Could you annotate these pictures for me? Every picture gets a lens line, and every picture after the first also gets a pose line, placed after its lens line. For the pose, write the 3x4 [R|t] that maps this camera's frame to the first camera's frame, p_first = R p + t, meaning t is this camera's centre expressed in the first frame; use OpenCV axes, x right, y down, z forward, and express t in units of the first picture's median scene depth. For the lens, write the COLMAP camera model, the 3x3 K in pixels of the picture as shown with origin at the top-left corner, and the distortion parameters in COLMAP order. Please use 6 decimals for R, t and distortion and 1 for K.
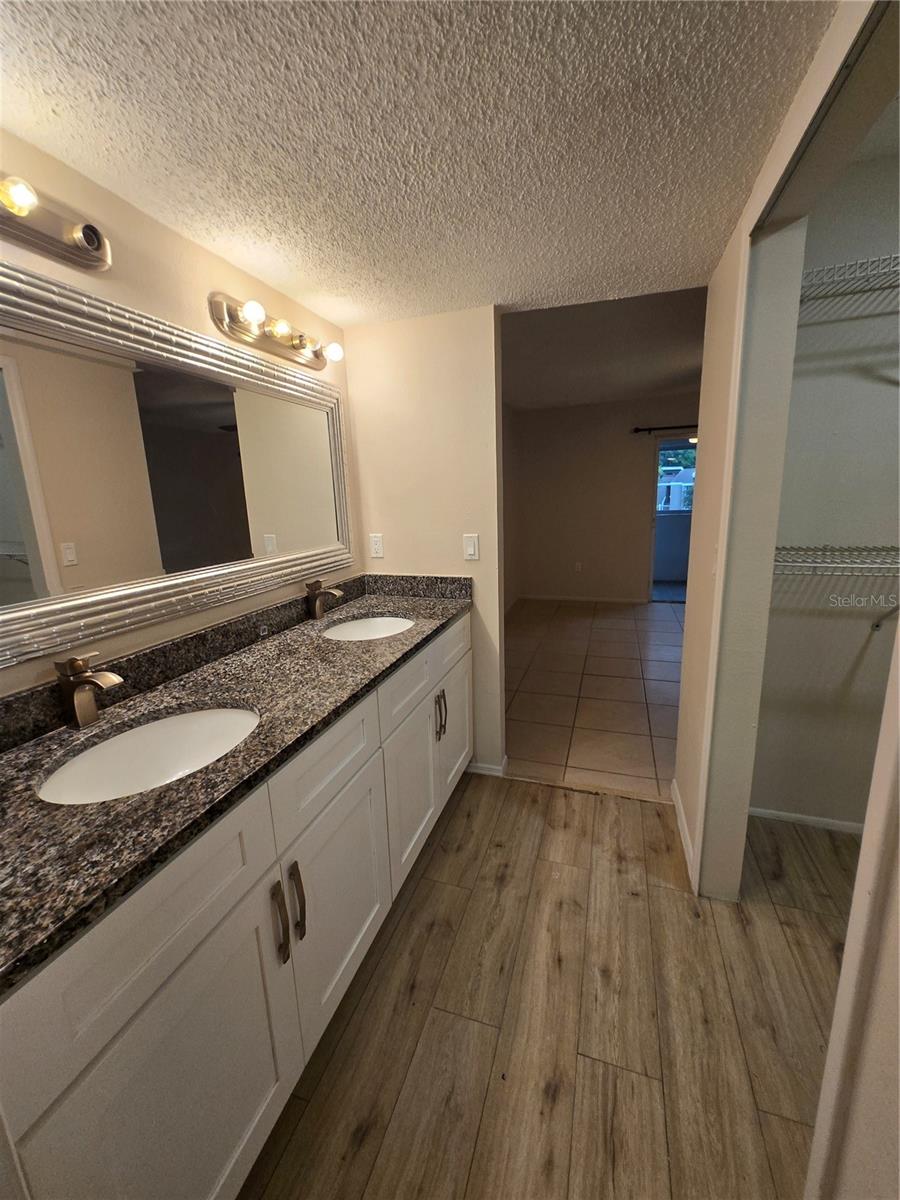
lens RADIAL K [[472.2, 0, 451.4], [0, 472.2, 590.9], [0, 0, 1]] dist [-0.003088, -0.000546]
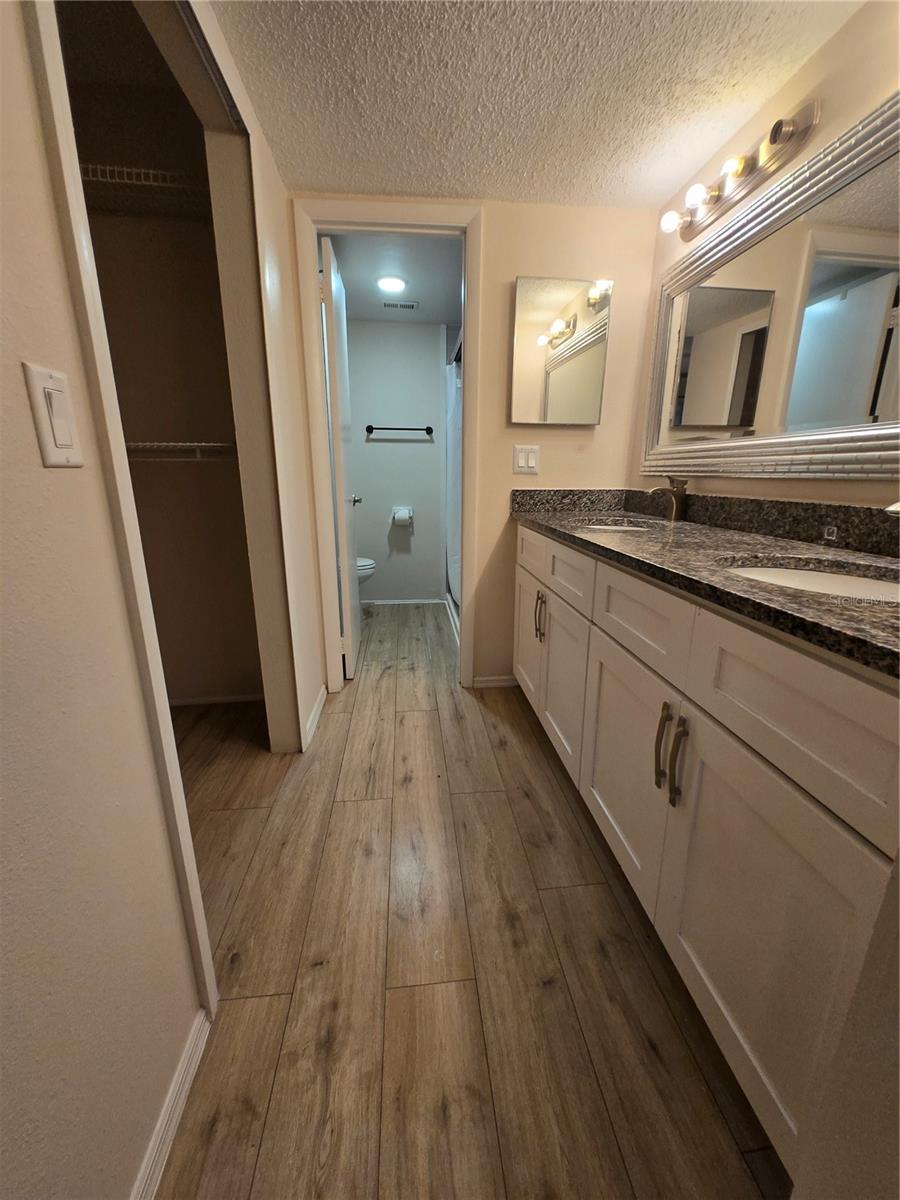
lens RADIAL K [[472.2, 0, 458.5], [0, 472.2, 601.9], [0, 0, 1]] dist [-0.003088, -0.000546]
pose [[-0.904606, 0.140320, -0.402490, 0.491252], [-0.062982, 0.889894, 0.451798, -0.129890], [0.421569, 0.434049, -0.796166, 1.671943]]
